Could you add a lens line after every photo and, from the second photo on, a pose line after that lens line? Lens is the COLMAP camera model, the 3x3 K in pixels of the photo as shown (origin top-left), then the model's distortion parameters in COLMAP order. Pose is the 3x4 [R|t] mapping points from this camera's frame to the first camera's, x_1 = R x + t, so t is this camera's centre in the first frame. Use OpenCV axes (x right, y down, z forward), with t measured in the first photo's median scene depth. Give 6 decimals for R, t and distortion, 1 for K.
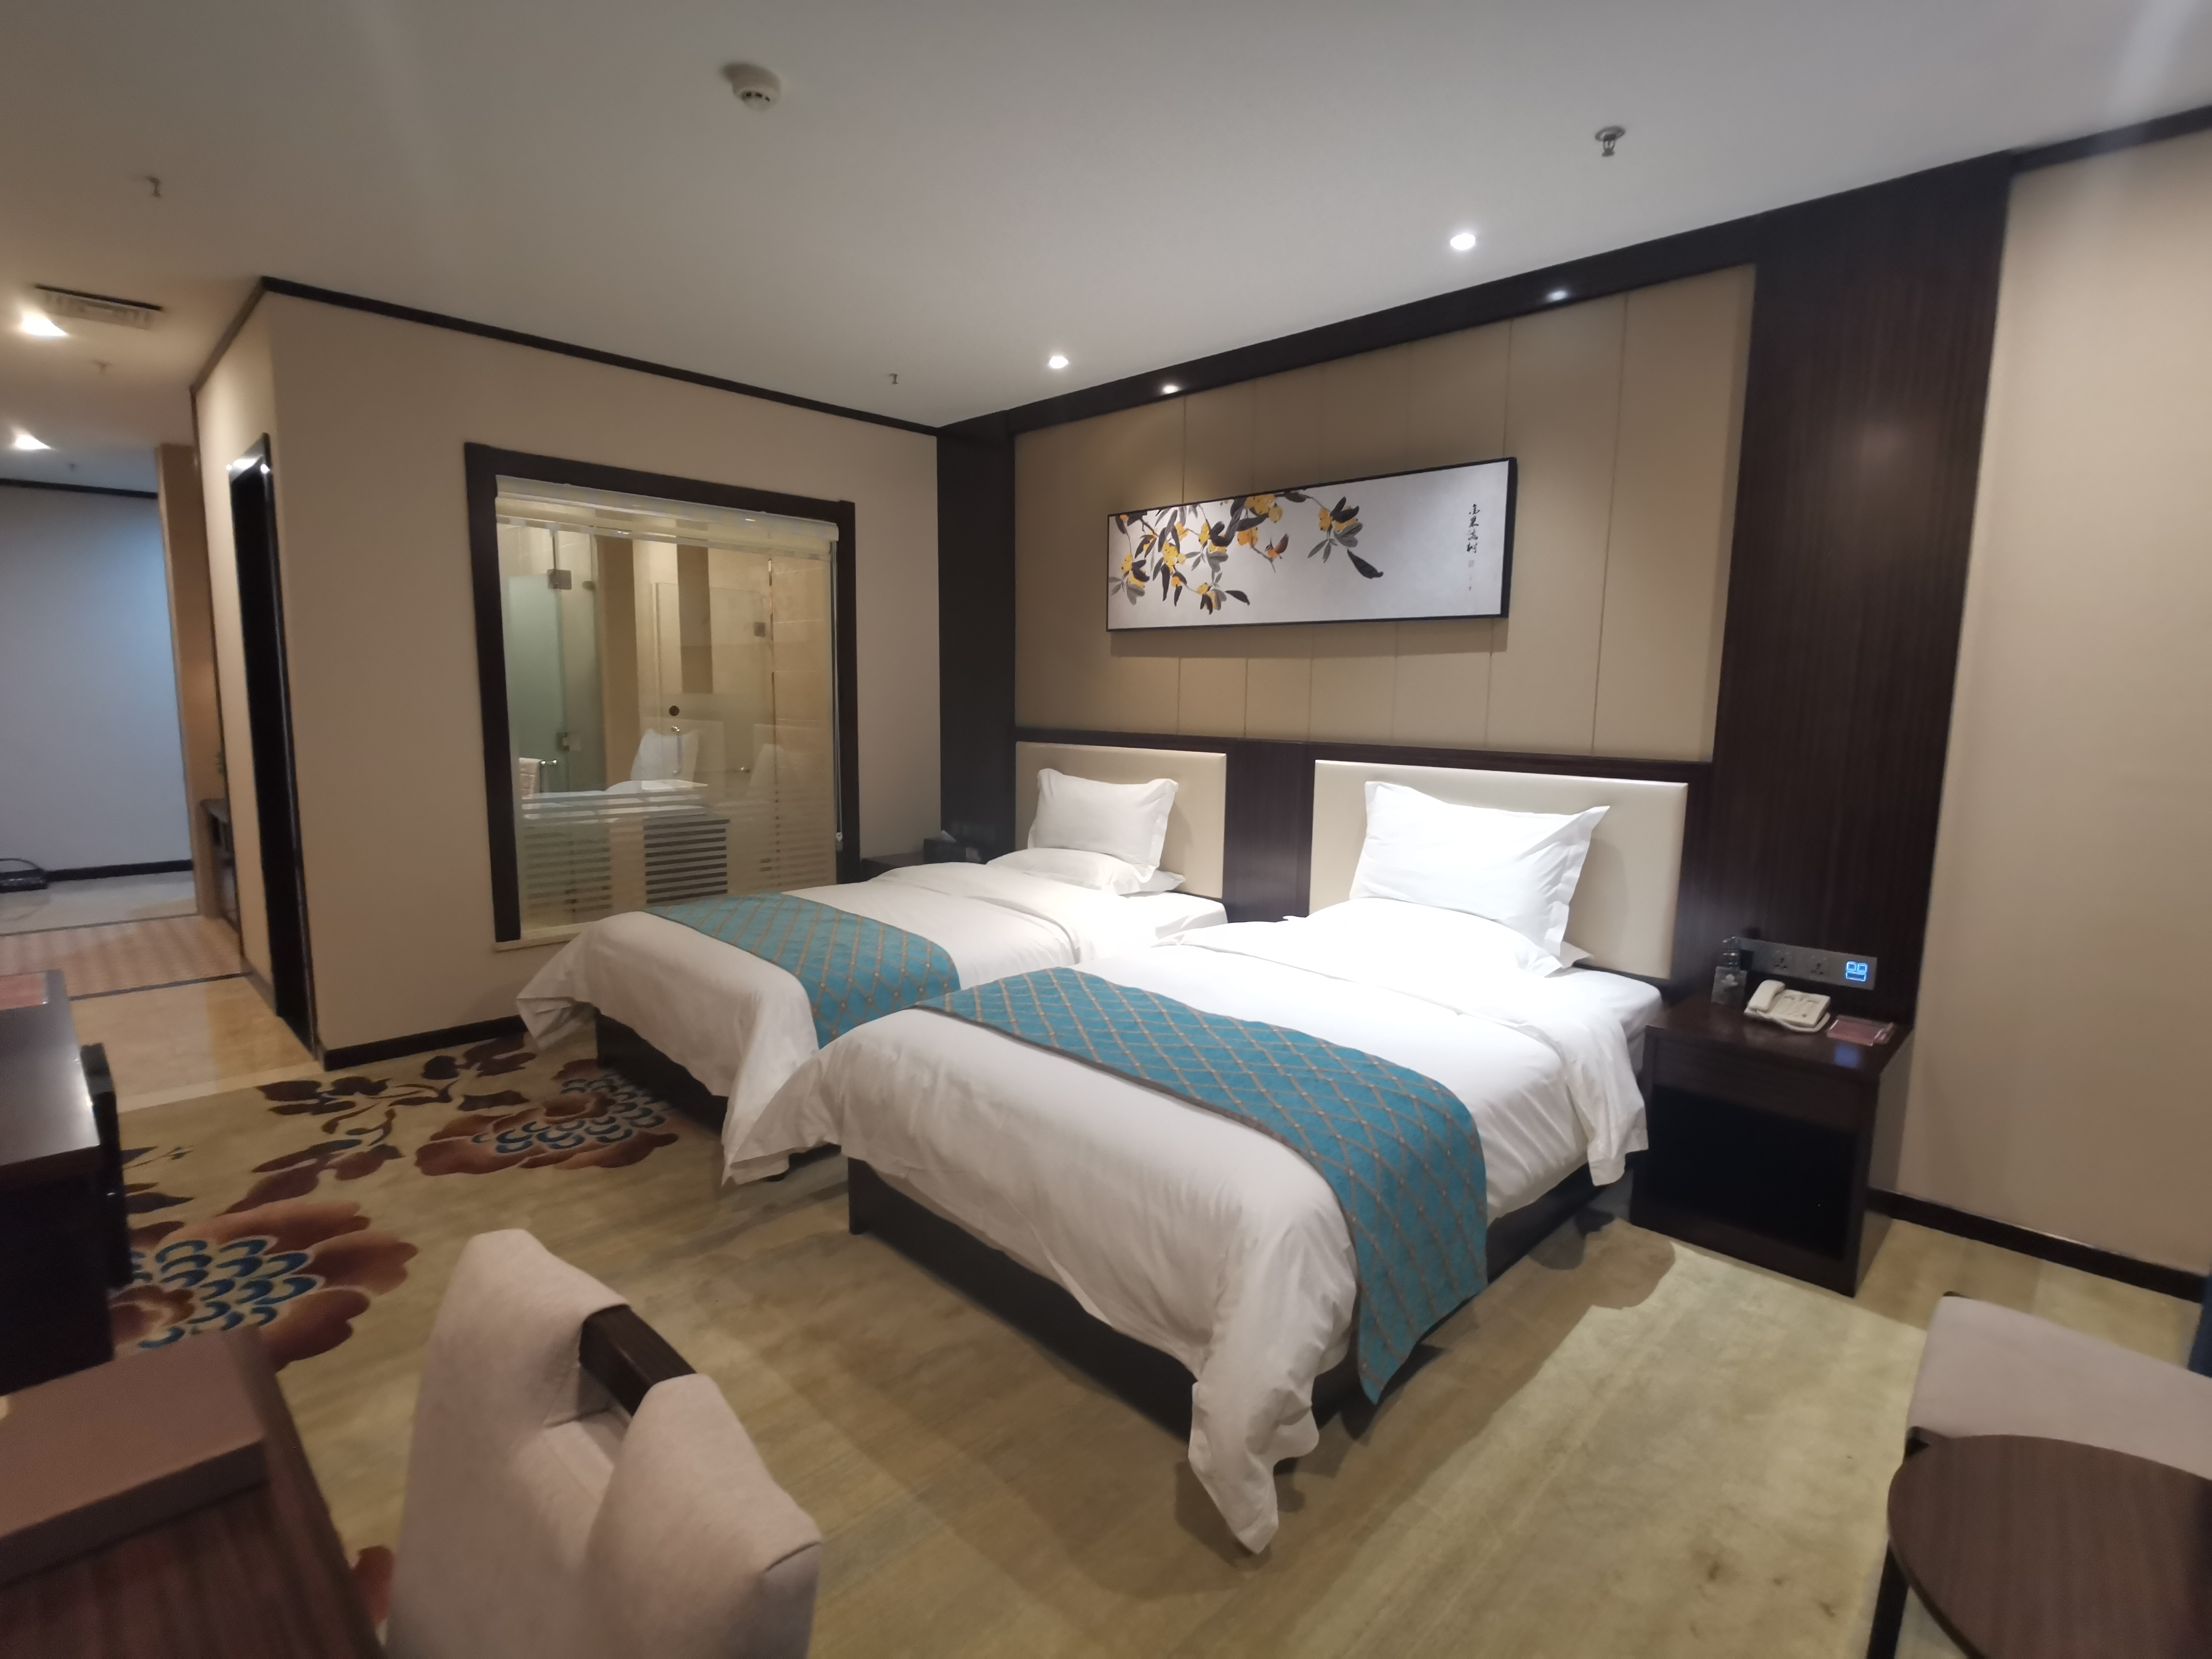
lens RADIAL K [[1079.2, 0, 1114.6], [0, 1079.2, 837.4], [0, 0, 1]] dist [0.003824, -0.014719]
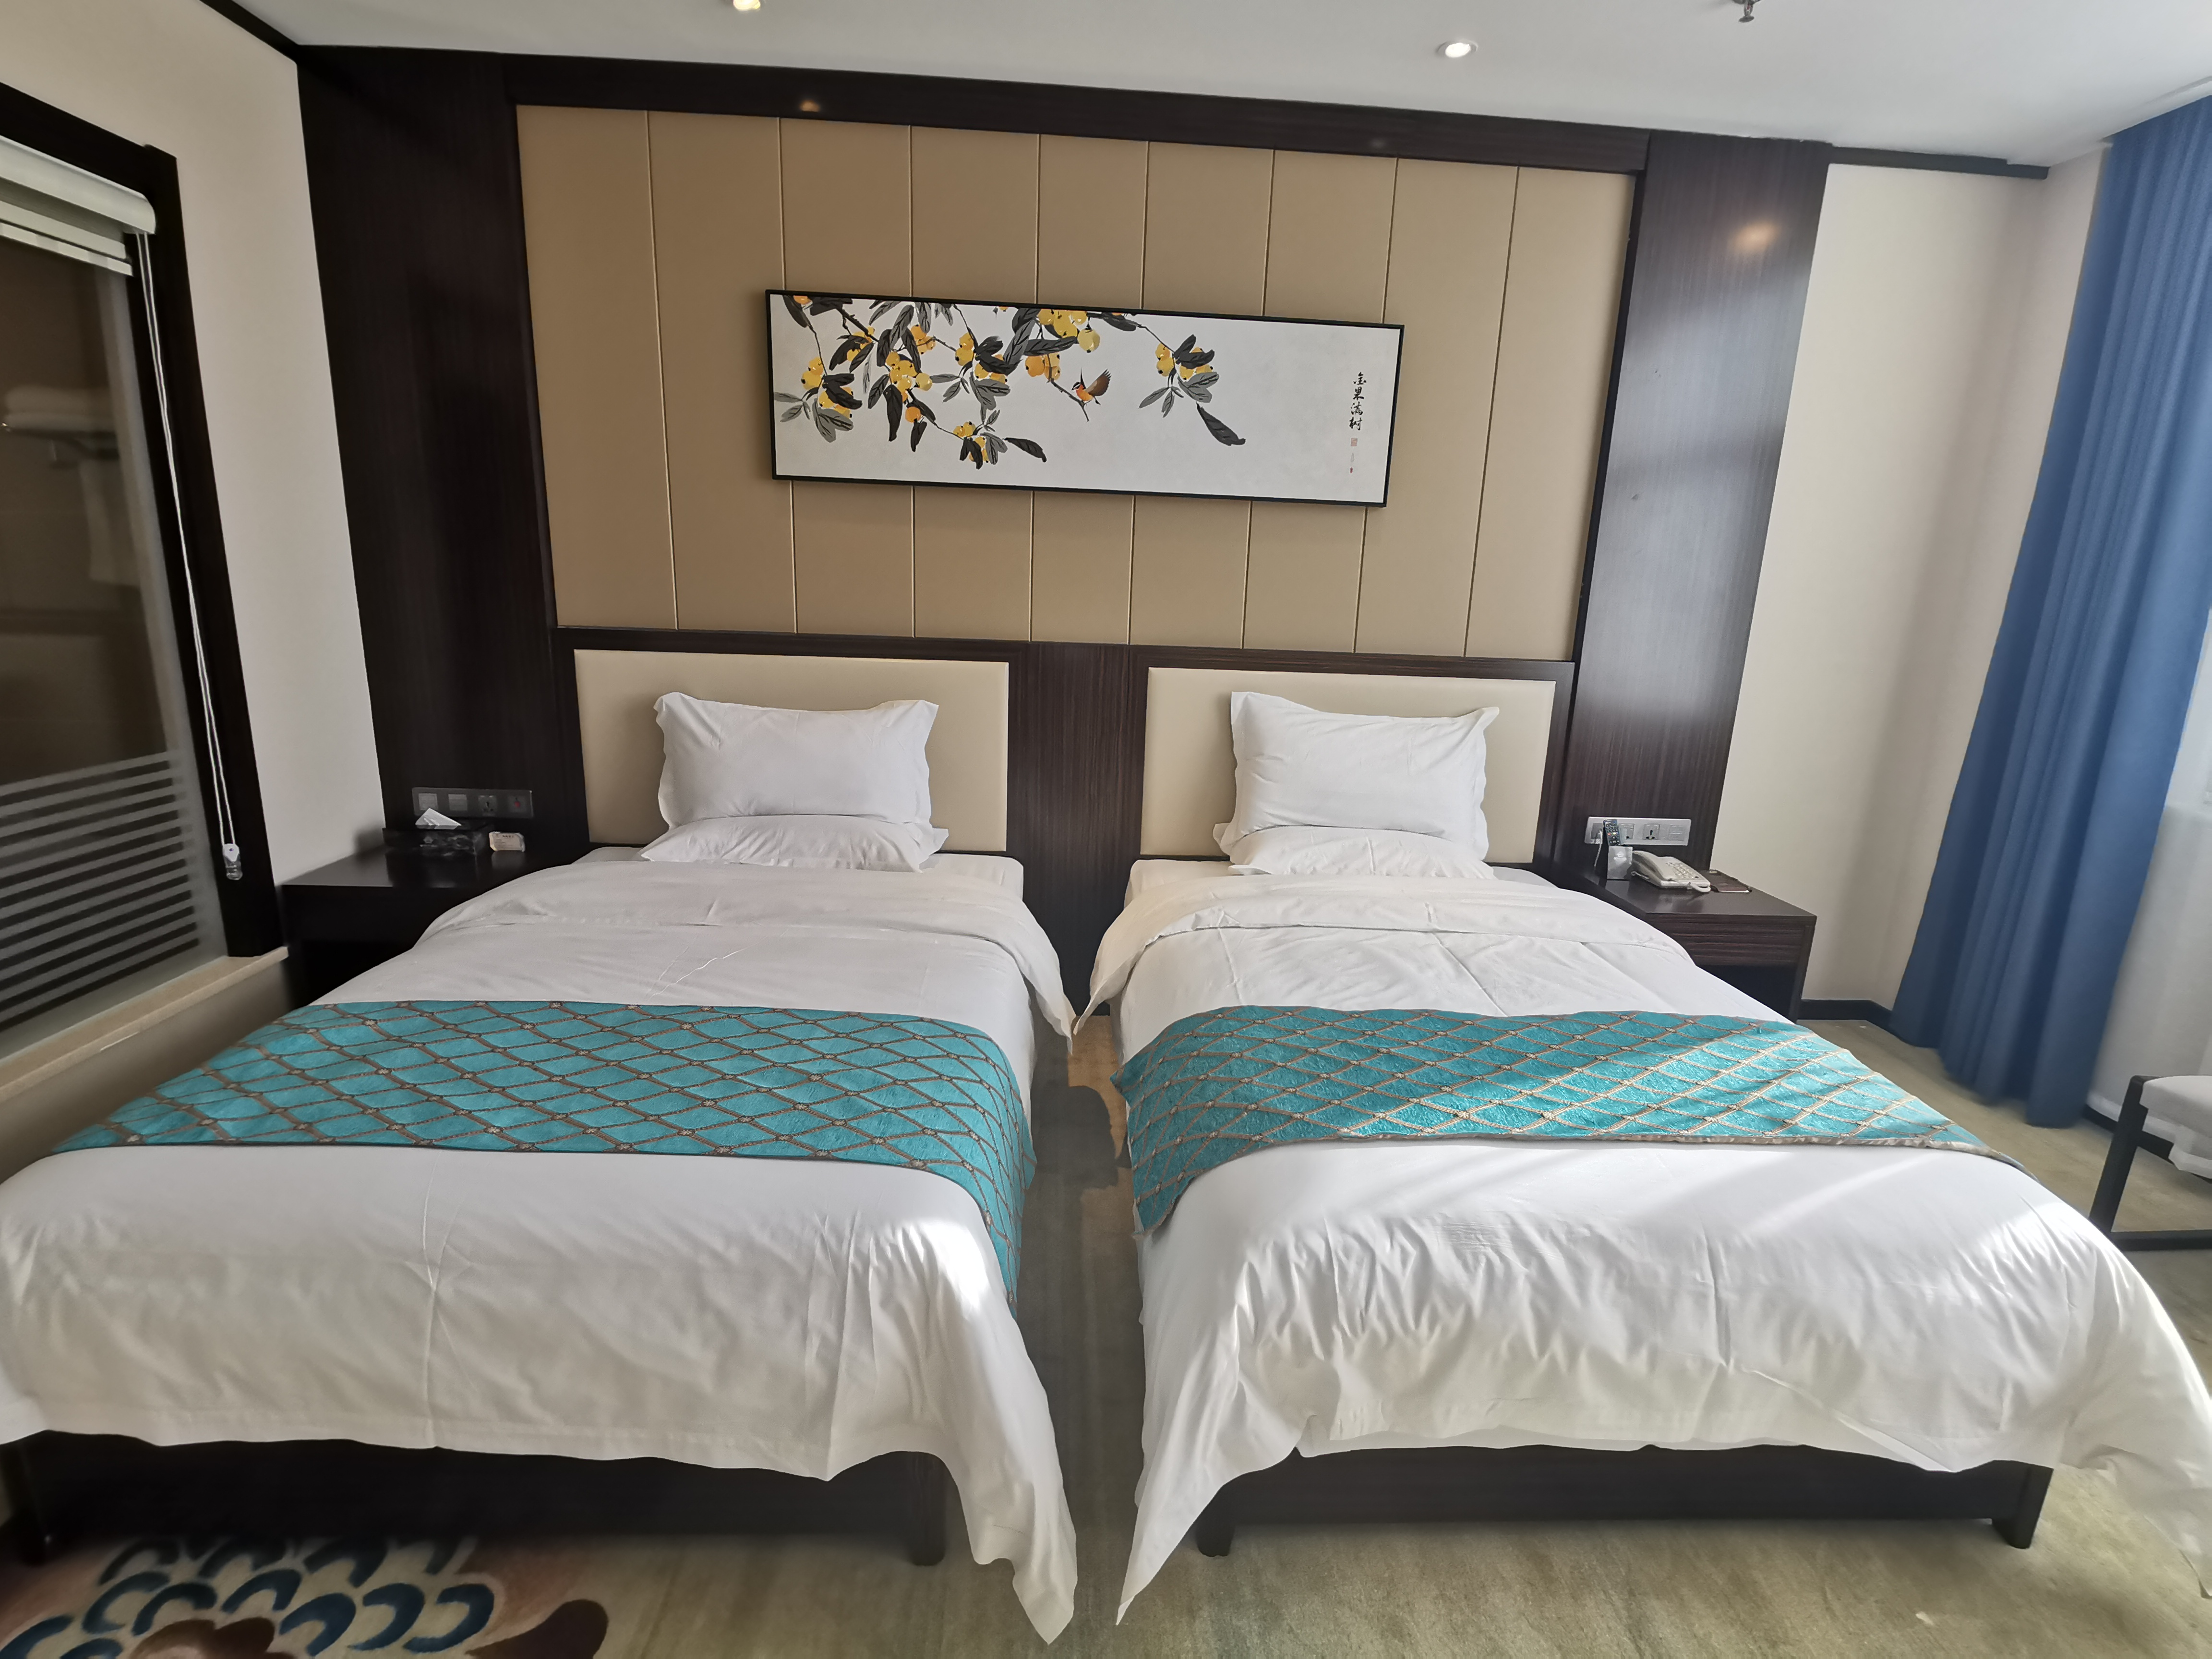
lens RADIAL K [[1079.2, 0, 1114.6], [0, 1079.2, 837.4], [0, 0, 1]] dist [0.003824, -0.014719]
pose [[0.676243, -0.158145, 0.719504, -0.410105], [0.071285, 0.986150, 0.149753, -0.066057], [-0.733221, -0.049980, 0.678151, 0.435371]]
